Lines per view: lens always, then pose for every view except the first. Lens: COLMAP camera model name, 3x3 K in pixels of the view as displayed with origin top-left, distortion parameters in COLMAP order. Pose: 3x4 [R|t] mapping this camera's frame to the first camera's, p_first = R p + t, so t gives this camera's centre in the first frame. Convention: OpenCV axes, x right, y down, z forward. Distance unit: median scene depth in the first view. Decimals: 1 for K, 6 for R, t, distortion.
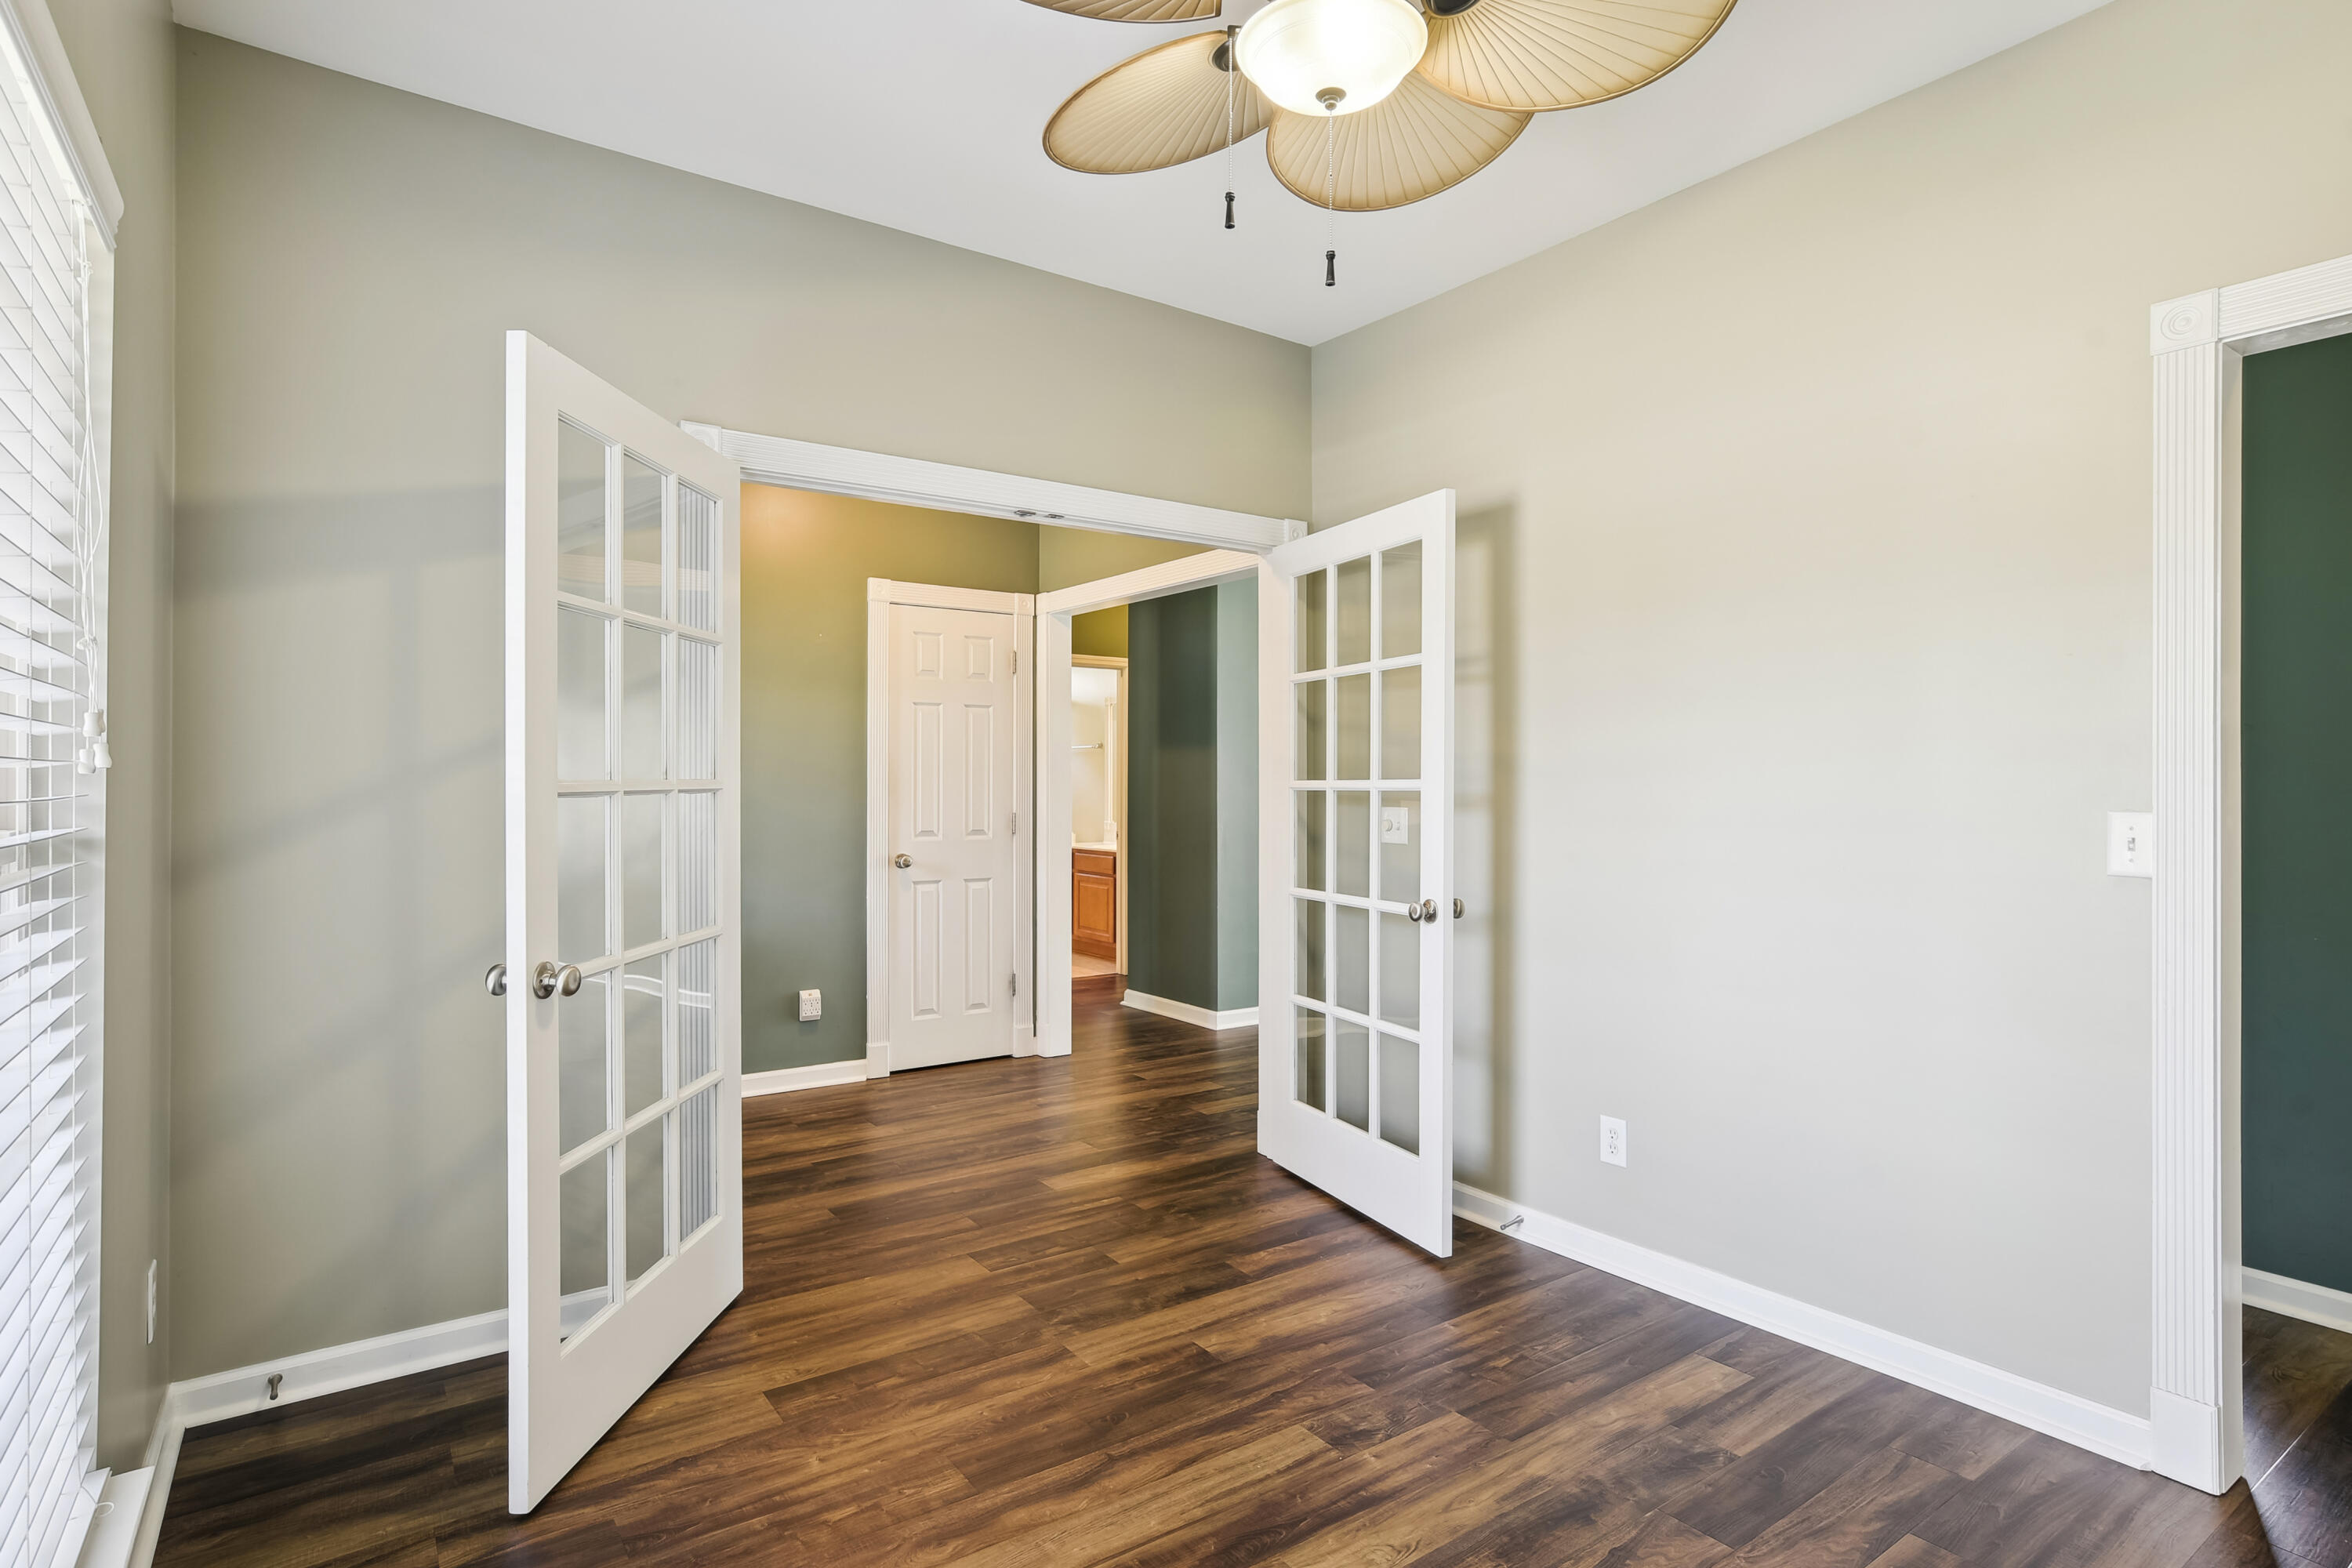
lens RADIAL K [[1198.7, 0, 1169.5], [0, 1198.7, 774.4], [0, 0, 1]] dist [-0.027777, 0.013525]
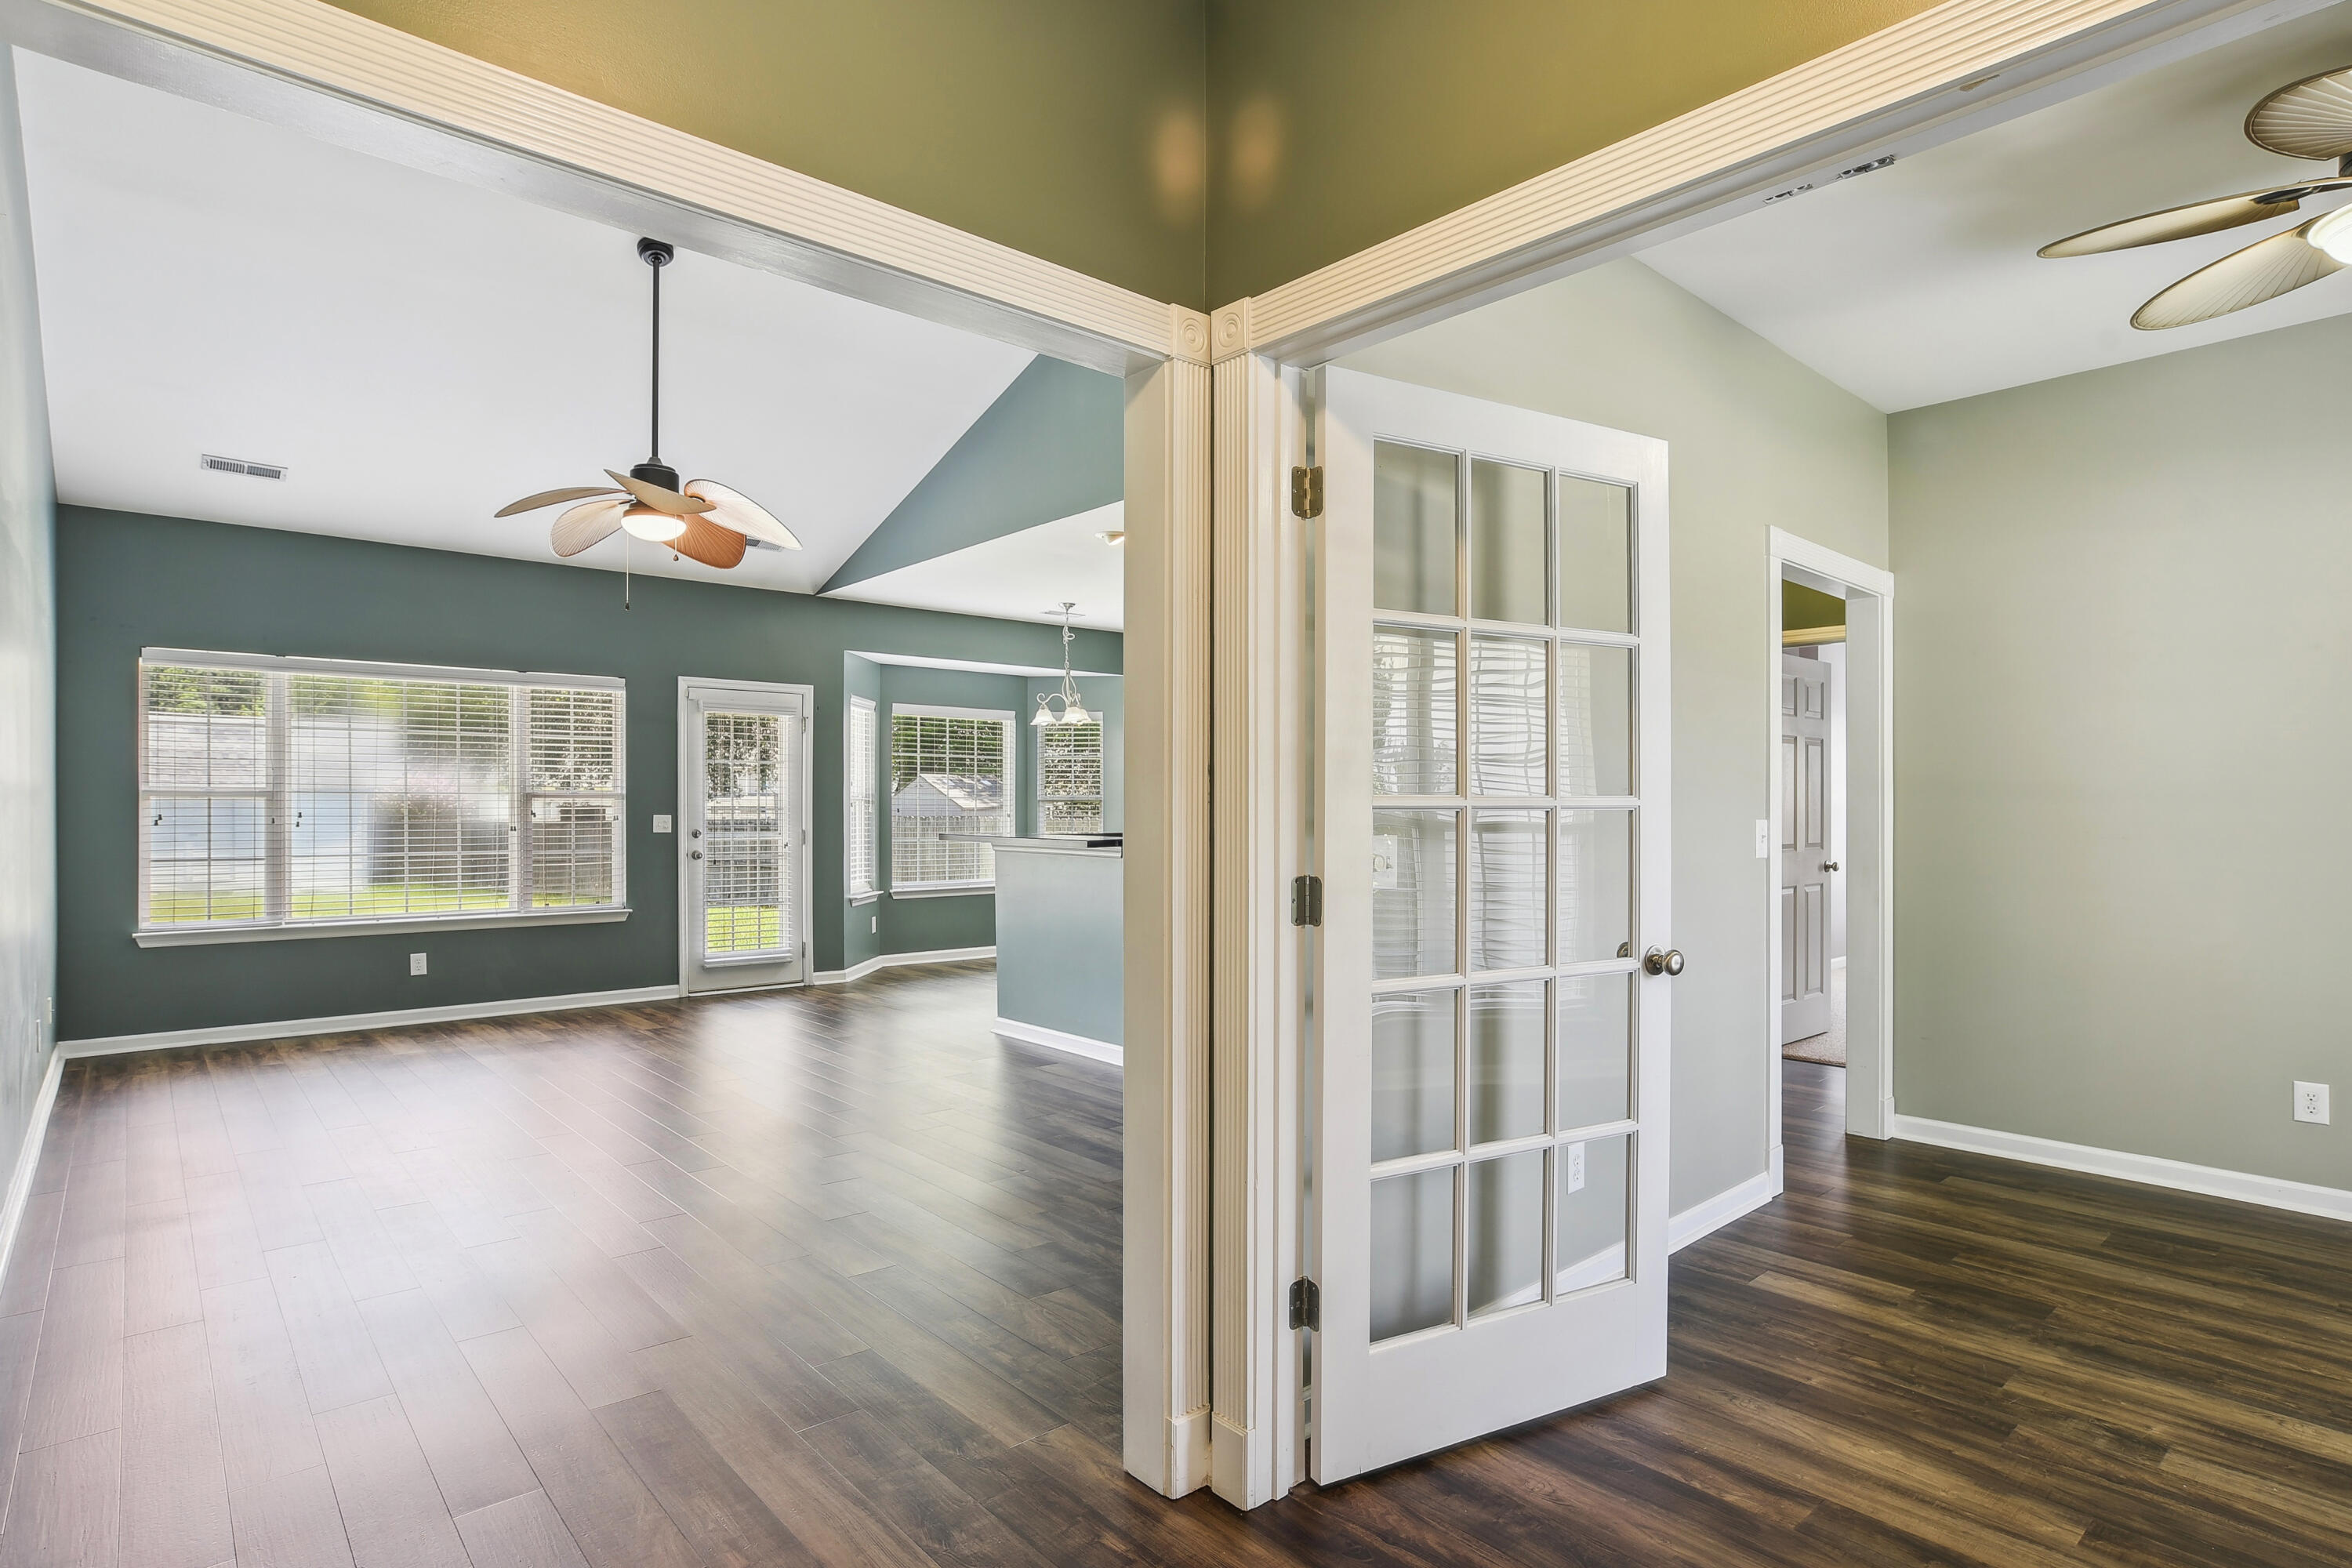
lens RADIAL K [[1198.7, 0, 1192.3], [0, 1198.7, 824.0], [0, 0, 1]] dist [-0.027777, 0.013525]
pose [[-0.108029, -0.015927, 0.994020, -0.667089], [-0.012411, 0.999815, 0.014671, 0.018141], [-0.994070, -0.010752, -0.108207, 1.677224]]
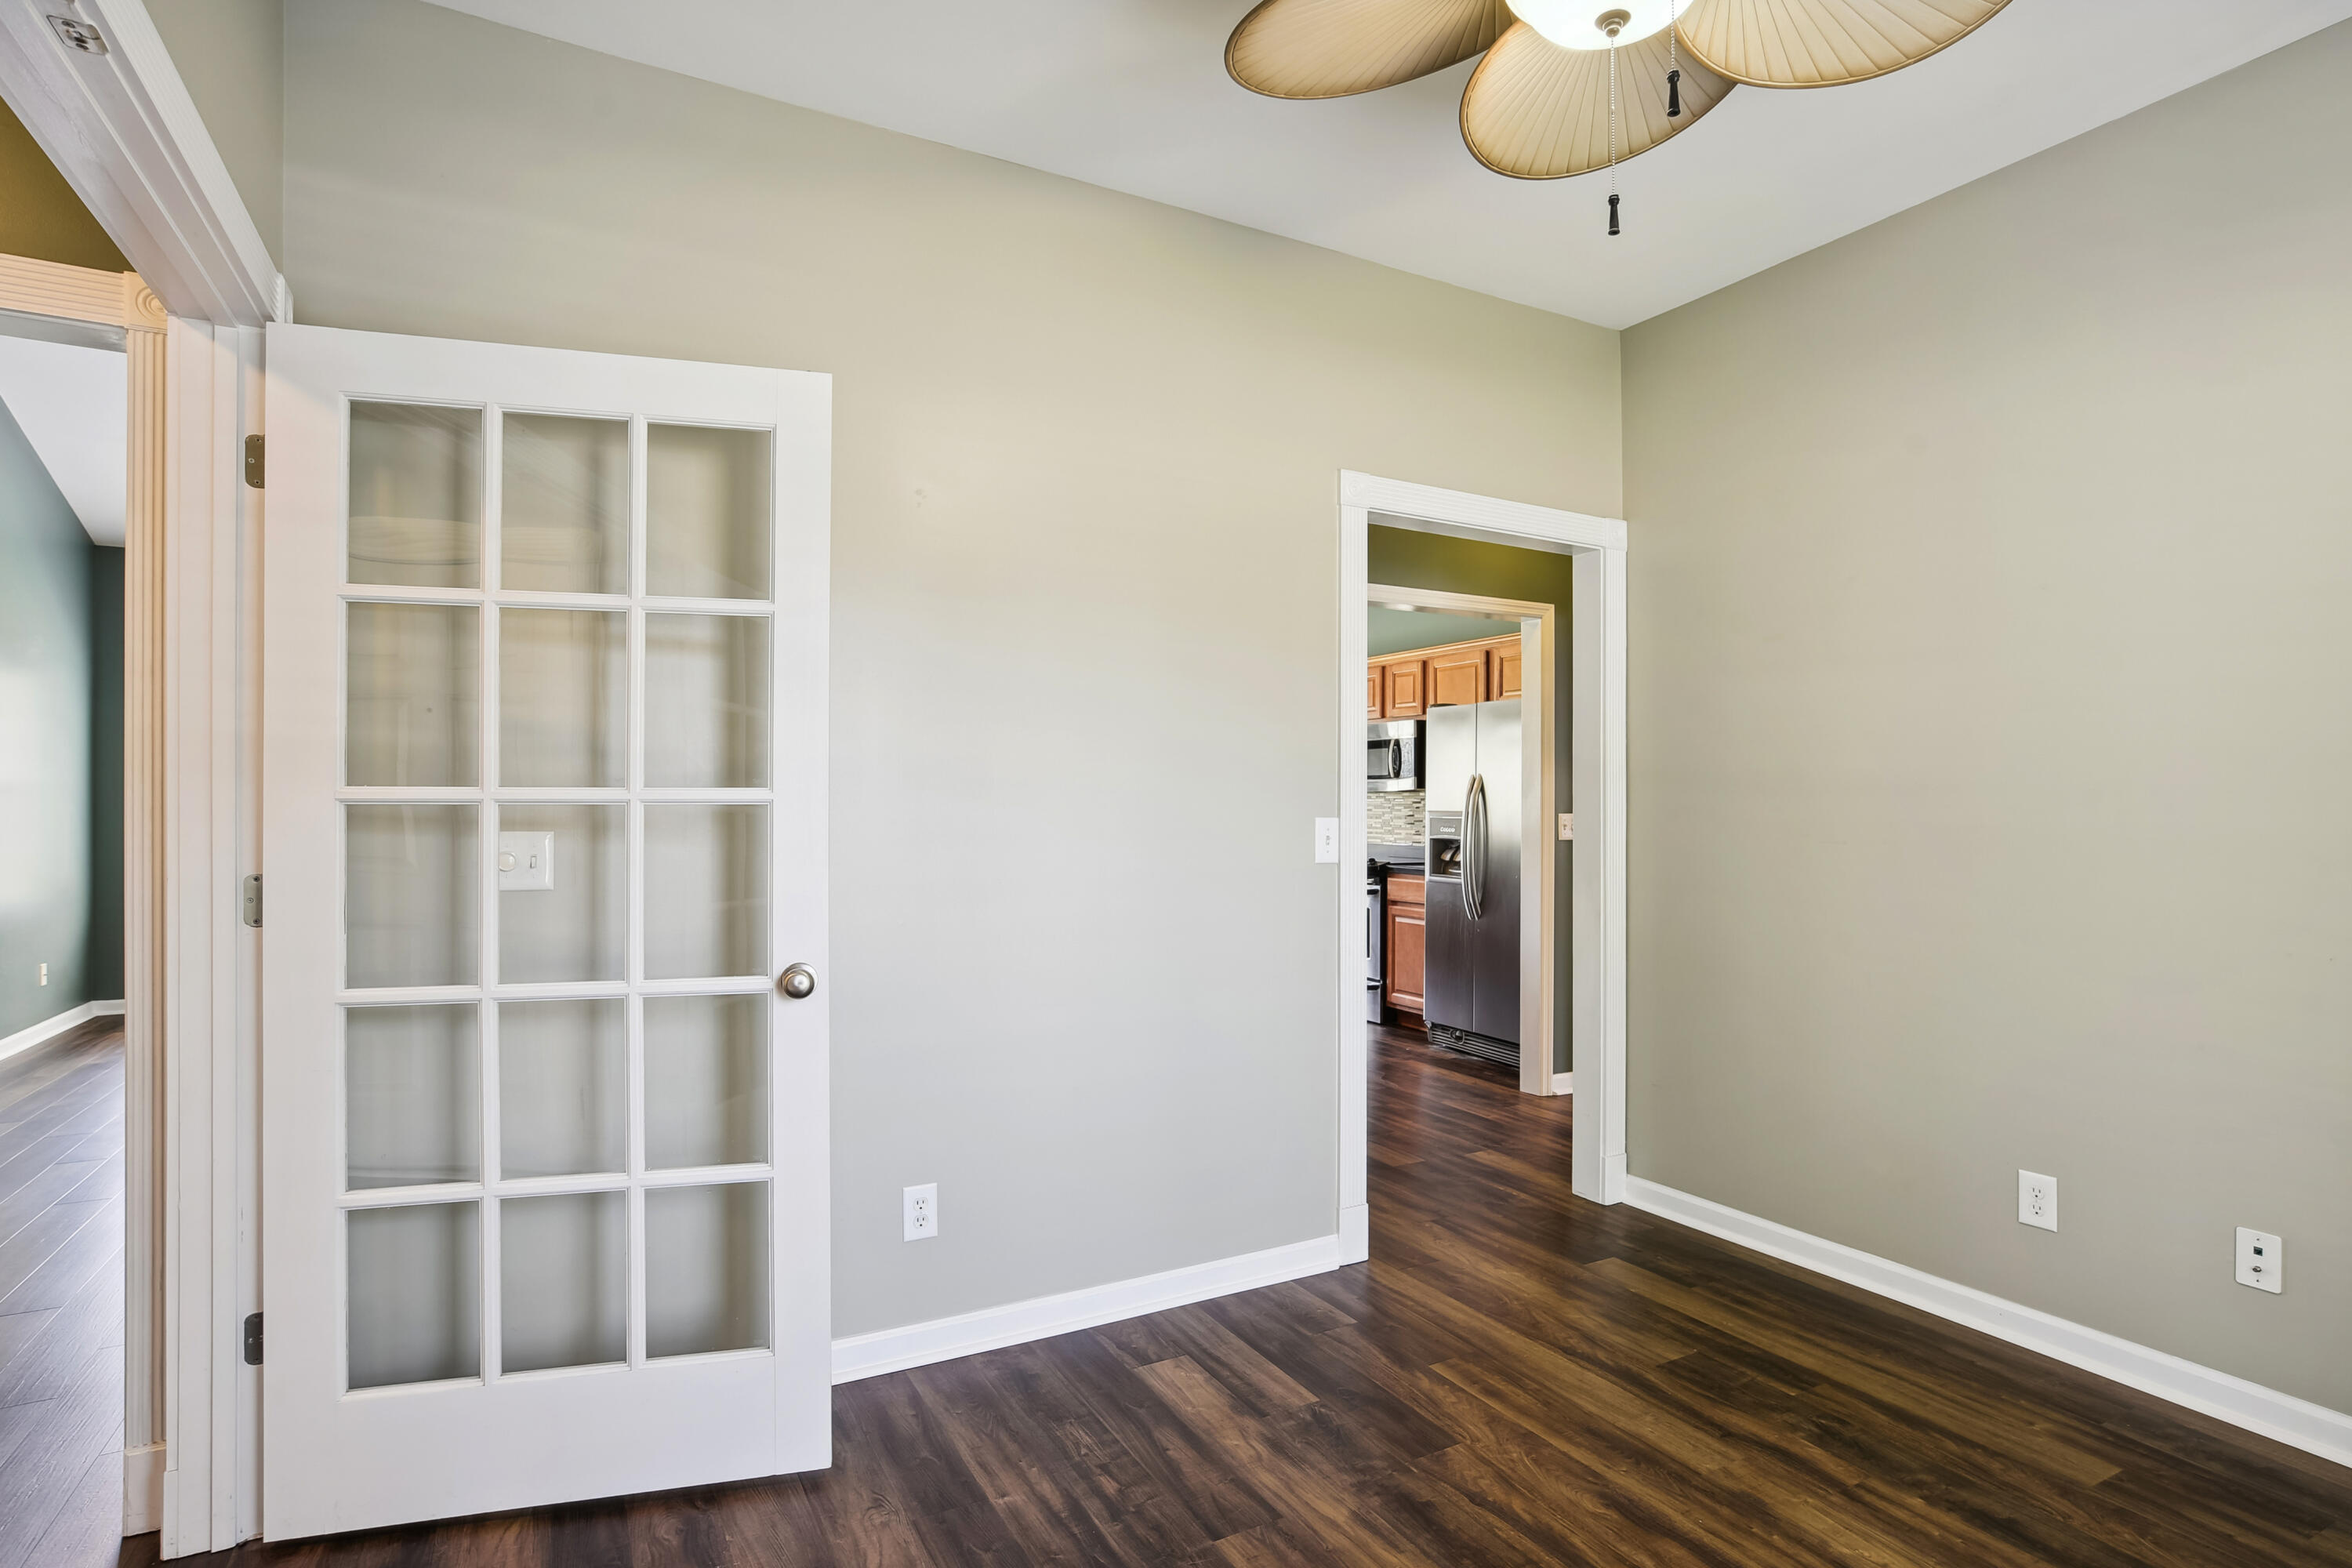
lens RADIAL K [[1198.7, 0, 1189.5], [0, 1198.7, 797.5], [0, 0, 1]] dist [-0.027777, 0.013525]
pose [[0.109277, 0.002186, 0.994009, -0.543875], [-0.013433, 0.999910, -0.000723, 0.008792], [-0.993921, -0.013273, 0.109296, 0.846174]]
